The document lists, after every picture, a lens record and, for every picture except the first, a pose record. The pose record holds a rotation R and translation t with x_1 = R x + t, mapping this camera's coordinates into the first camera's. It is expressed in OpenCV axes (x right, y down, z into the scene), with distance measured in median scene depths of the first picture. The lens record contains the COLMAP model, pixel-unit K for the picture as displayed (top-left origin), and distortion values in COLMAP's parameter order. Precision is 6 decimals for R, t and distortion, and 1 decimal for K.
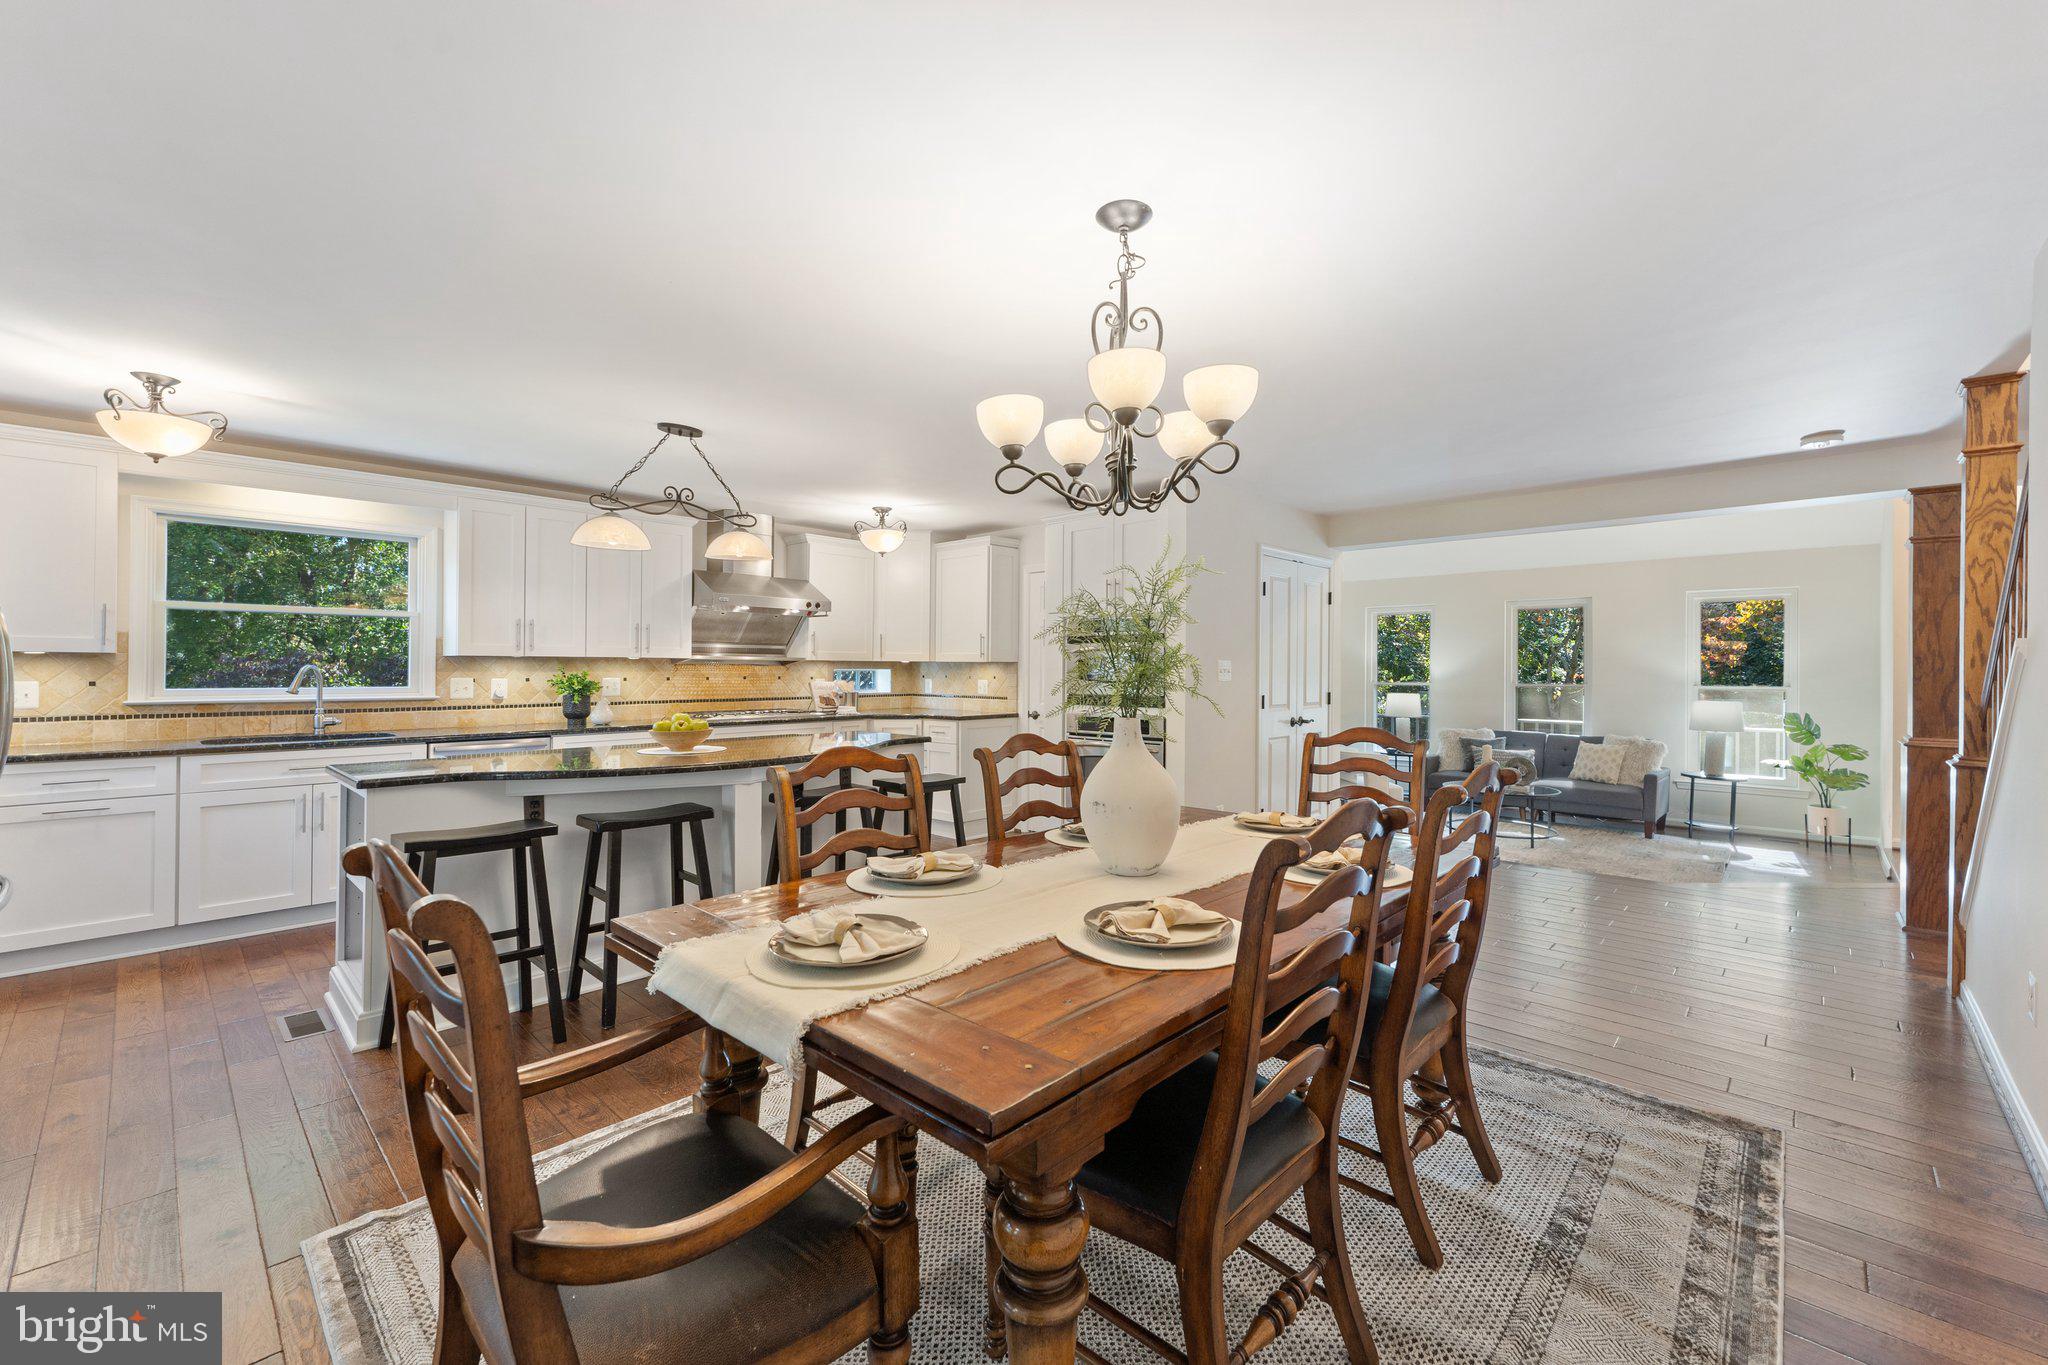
lens RADIAL K [[834.7, 0, 1004.6], [0, 834.7, 676.6], [0, 0, 1]] dist [-0.002044, -0.000273]
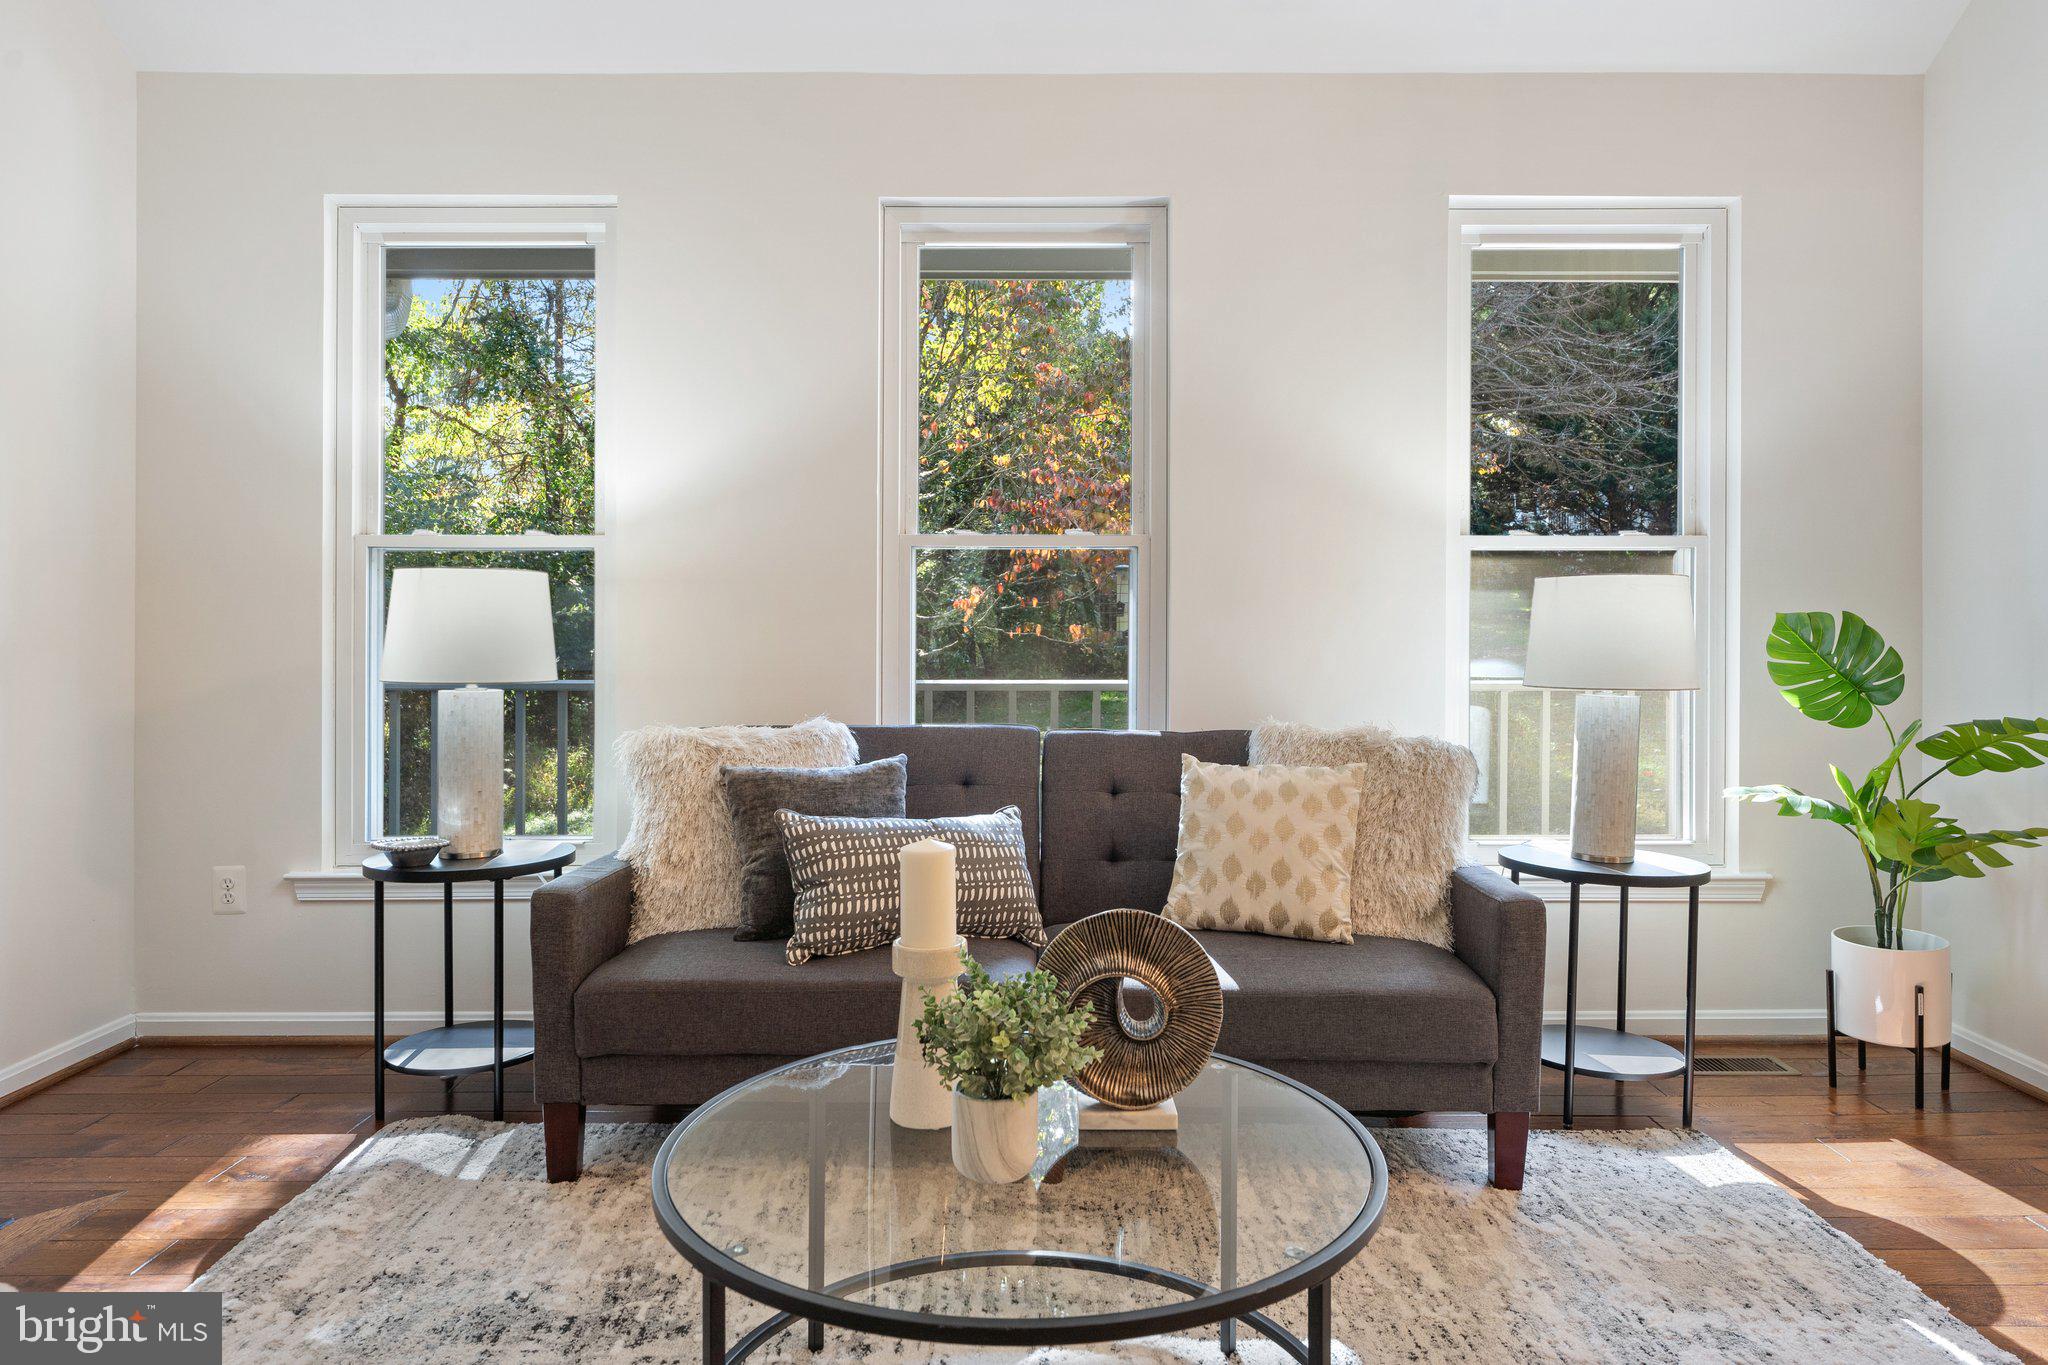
lens RADIAL K [[1303.7, 0, 1031.2], [0, 1303.7, 645.4], [0, 0, 1]] dist [-0.000716, -0.001523]
pose [[0.725512, -0.007868, 0.688165, 0.422469], [0.009873, 0.999951, 0.001023, 0.046821], [-0.688139, 0.006052, 0.725553, 0.793915]]
